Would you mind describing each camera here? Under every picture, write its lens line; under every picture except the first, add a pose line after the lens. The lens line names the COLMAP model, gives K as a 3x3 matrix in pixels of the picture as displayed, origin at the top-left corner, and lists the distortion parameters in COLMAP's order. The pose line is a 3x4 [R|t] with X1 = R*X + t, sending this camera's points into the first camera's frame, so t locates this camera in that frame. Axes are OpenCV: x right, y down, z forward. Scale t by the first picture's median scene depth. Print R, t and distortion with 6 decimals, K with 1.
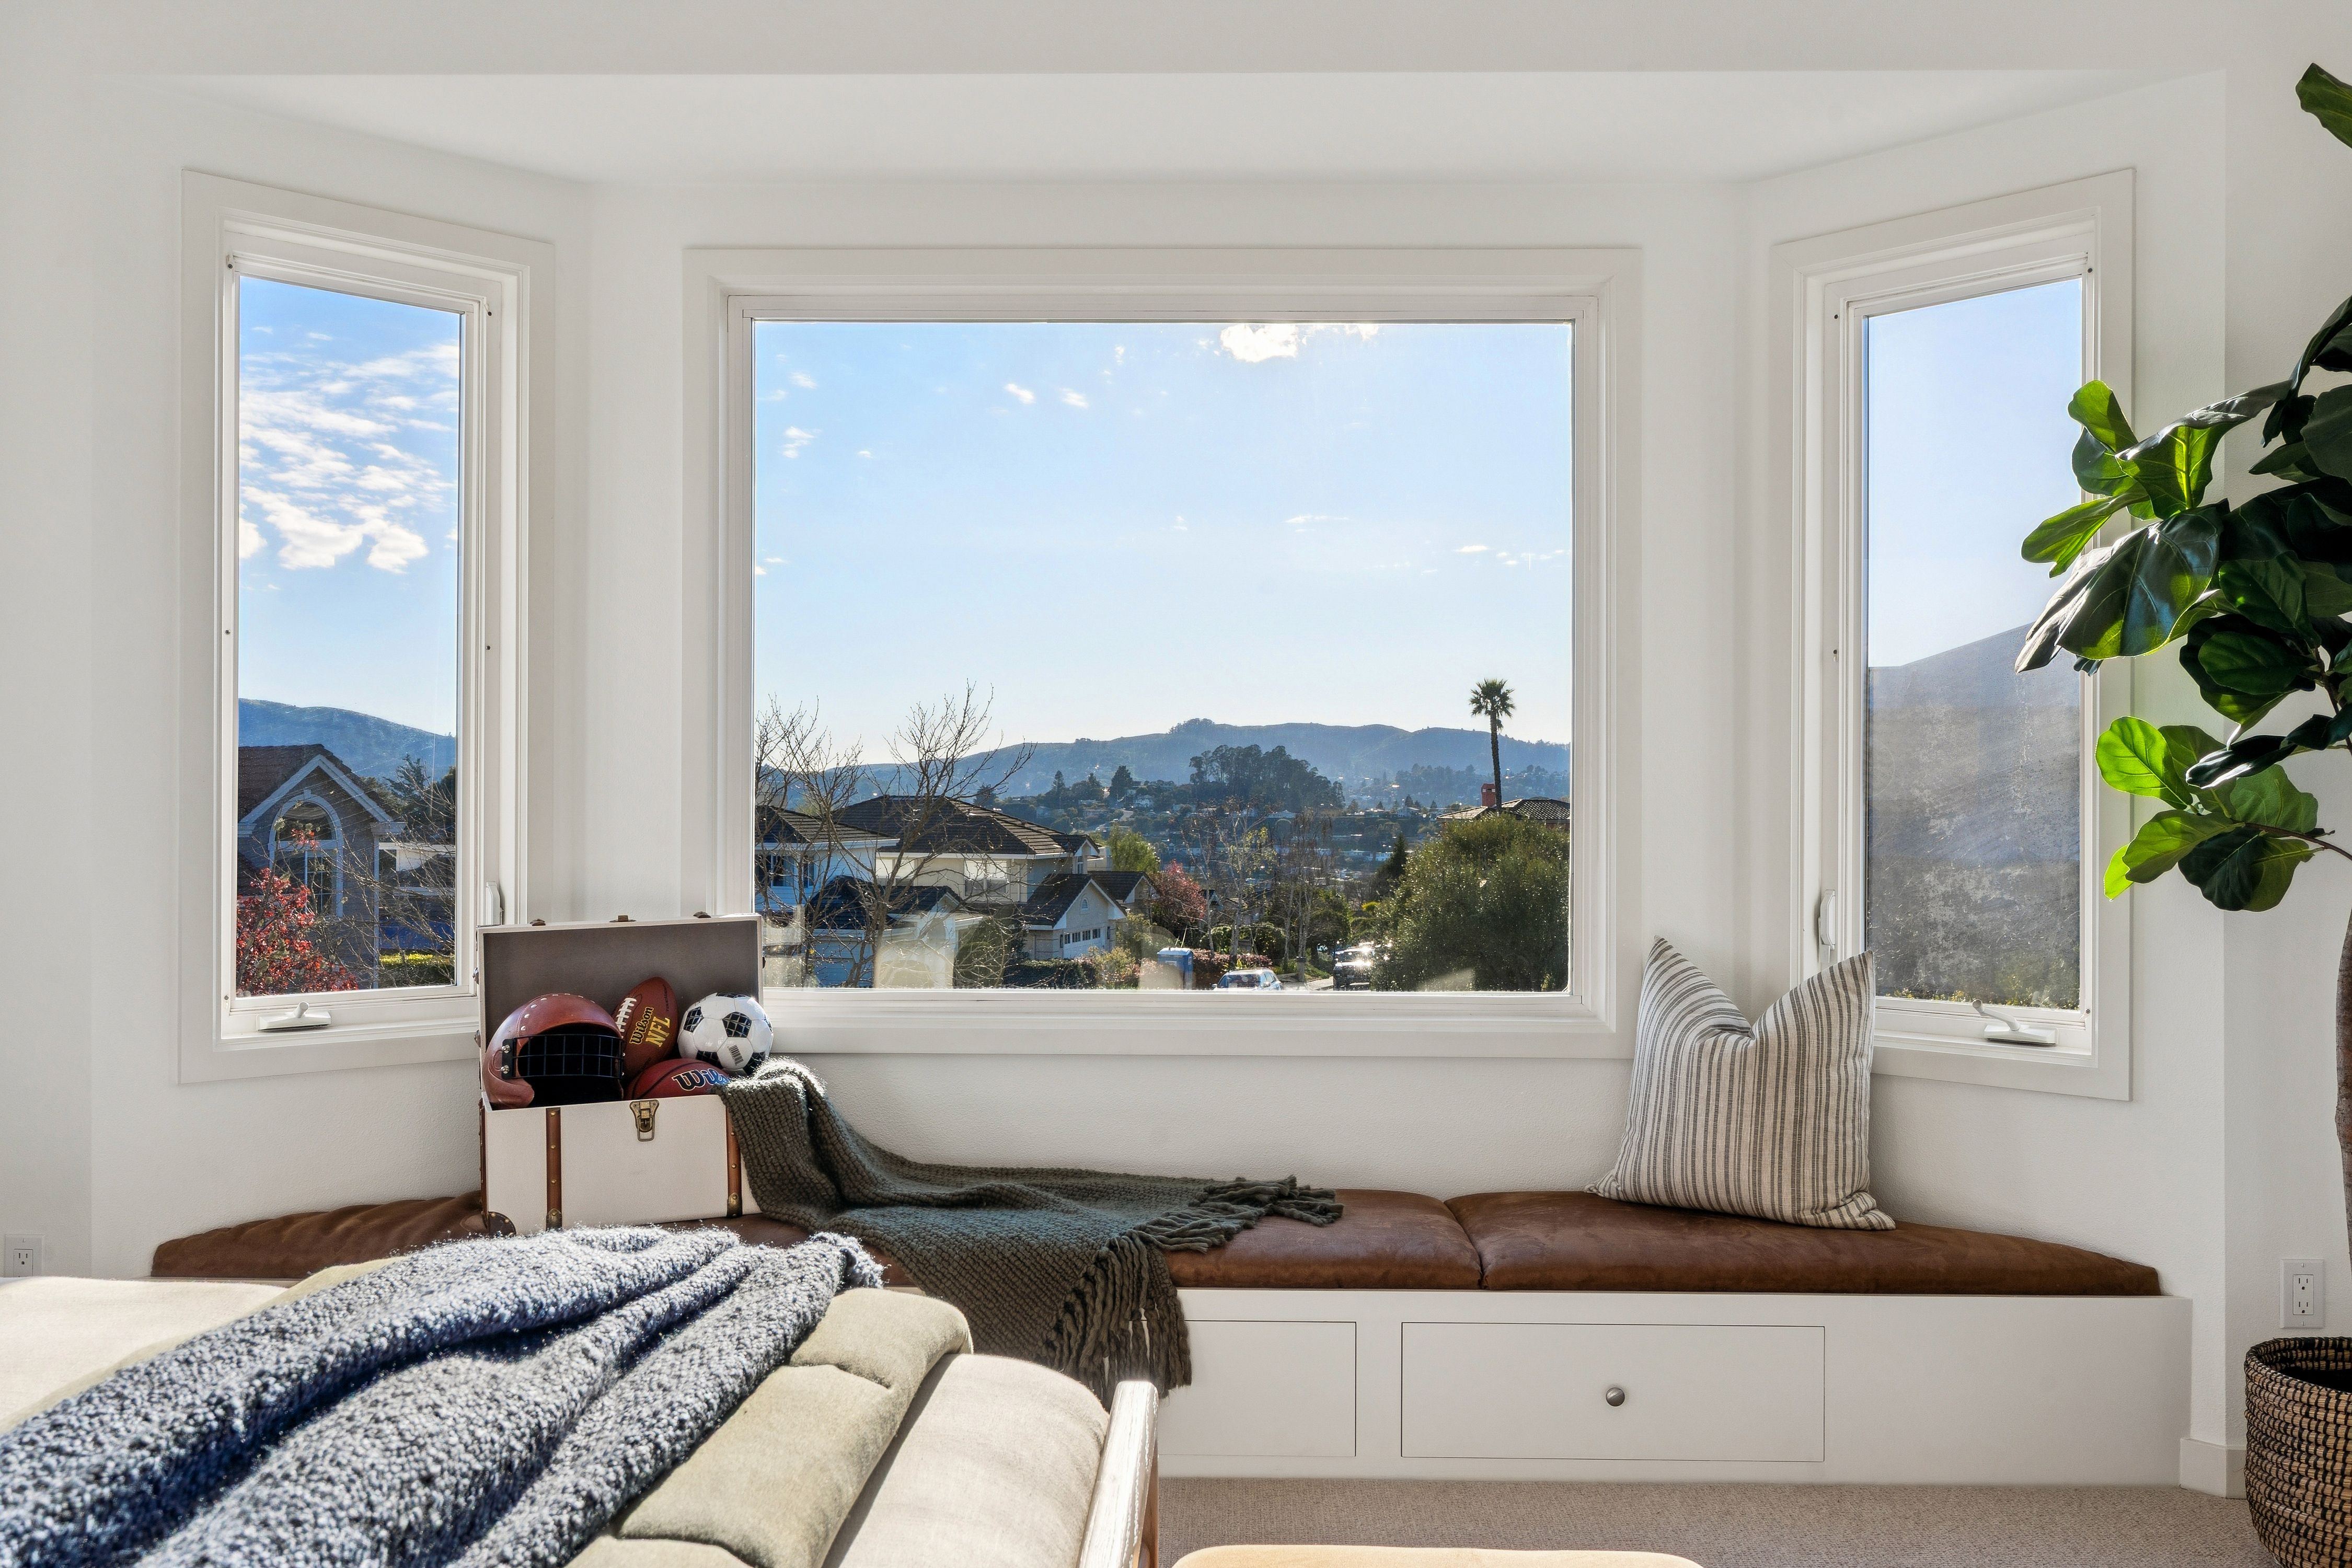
lens RADIAL K [[1964.6, 0, 1175.4], [0, 1964.6, 777.1], [0, 0, 1]] dist [-0.000035, 0.005259]
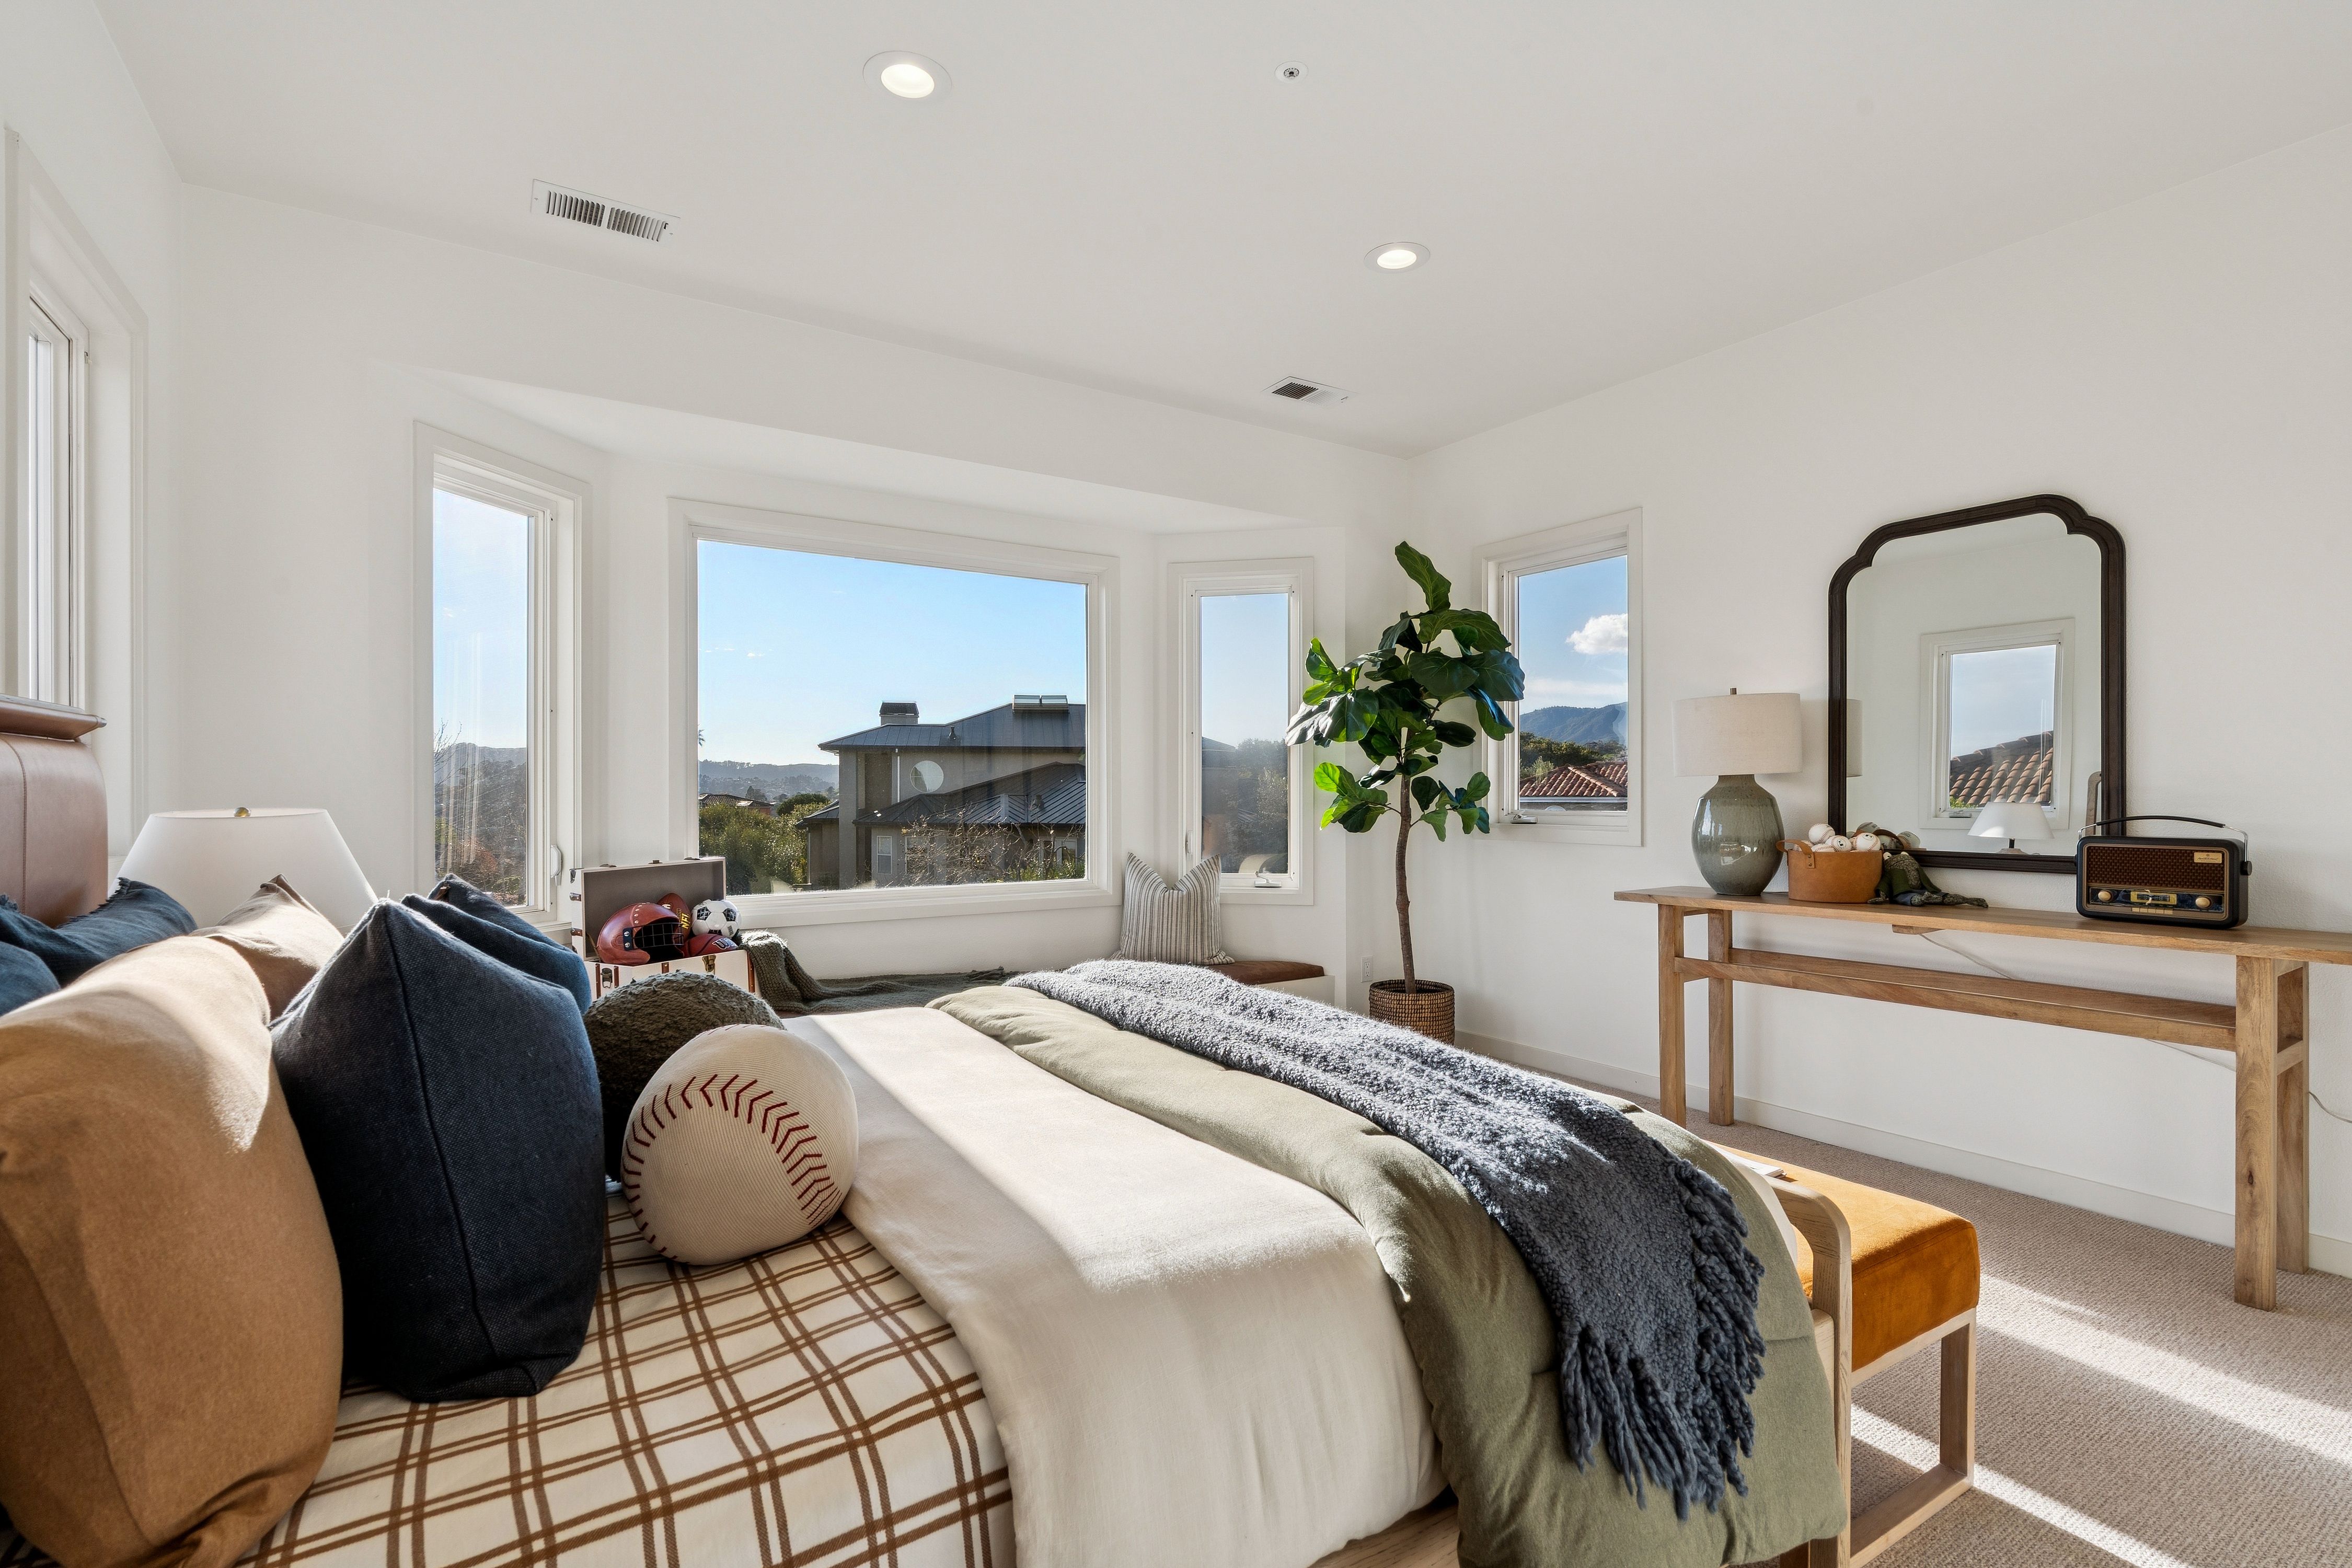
lens RADIAL K [[1077.7, 0, 1176.0], [0, 1077.7, 790.6], [0, 0, 1]] dist [-0.003270, -0.000249]
pose [[0.830971, -0.003081, 0.556307, -0.443613], [0.000750, 0.999990, 0.004418, 0.001192], [-0.556315, -0.003254, 0.830965, -0.107683]]
